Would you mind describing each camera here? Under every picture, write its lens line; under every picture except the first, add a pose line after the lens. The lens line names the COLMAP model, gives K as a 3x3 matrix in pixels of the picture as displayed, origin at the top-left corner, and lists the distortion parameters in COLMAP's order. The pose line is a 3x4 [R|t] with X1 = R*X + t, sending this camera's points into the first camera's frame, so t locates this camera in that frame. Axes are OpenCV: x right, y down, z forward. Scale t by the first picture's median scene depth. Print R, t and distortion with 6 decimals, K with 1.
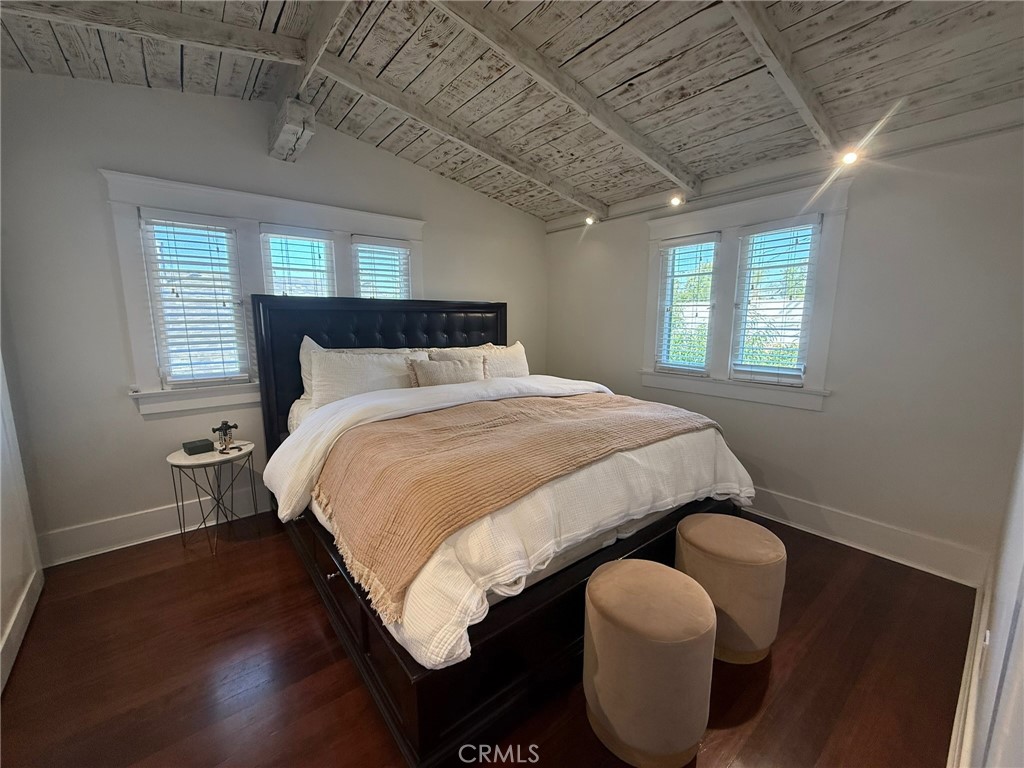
lens RADIAL K [[409.9, 0, 504.8], [0, 409.9, 385.9], [0, 0, 1]] dist [0.000969, -0.000244]
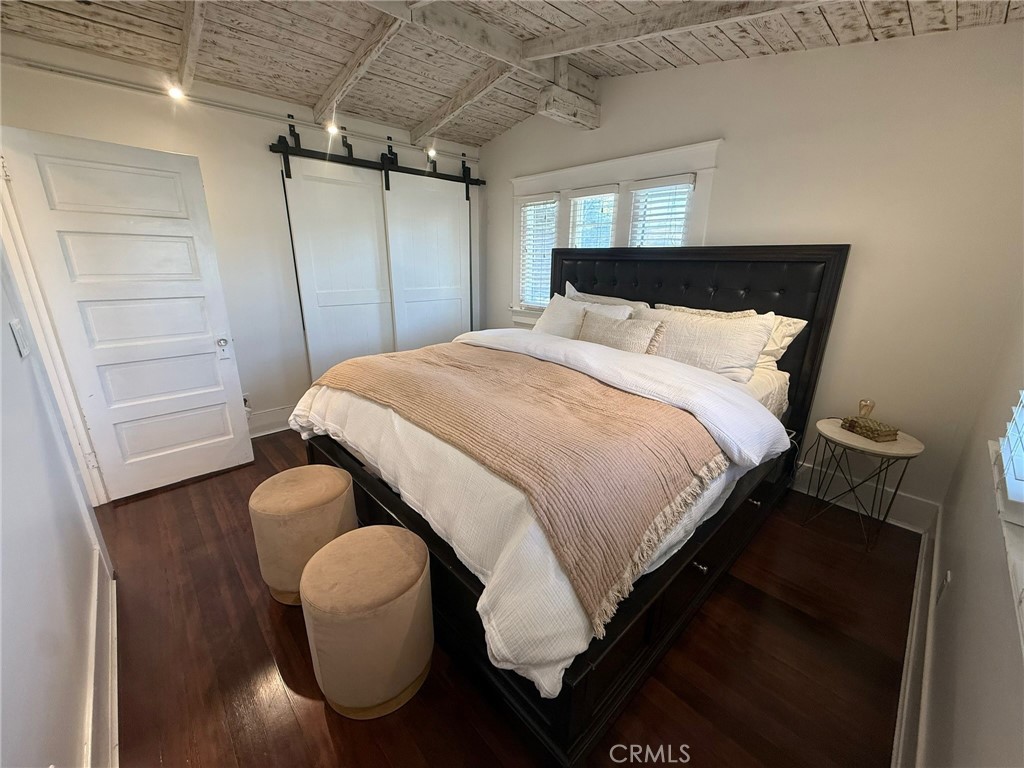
lens RADIAL K [[409.9, 0, 504.9], [0, 409.9, 381.8], [0, 0, 1]] dist [0.000969, -0.000244]
pose [[0.076747, 0.285016, -0.955445, 0.741582], [-0.174492, 0.947322, 0.268577, -0.130217], [0.981663, 0.146105, 0.122437, 0.688079]]
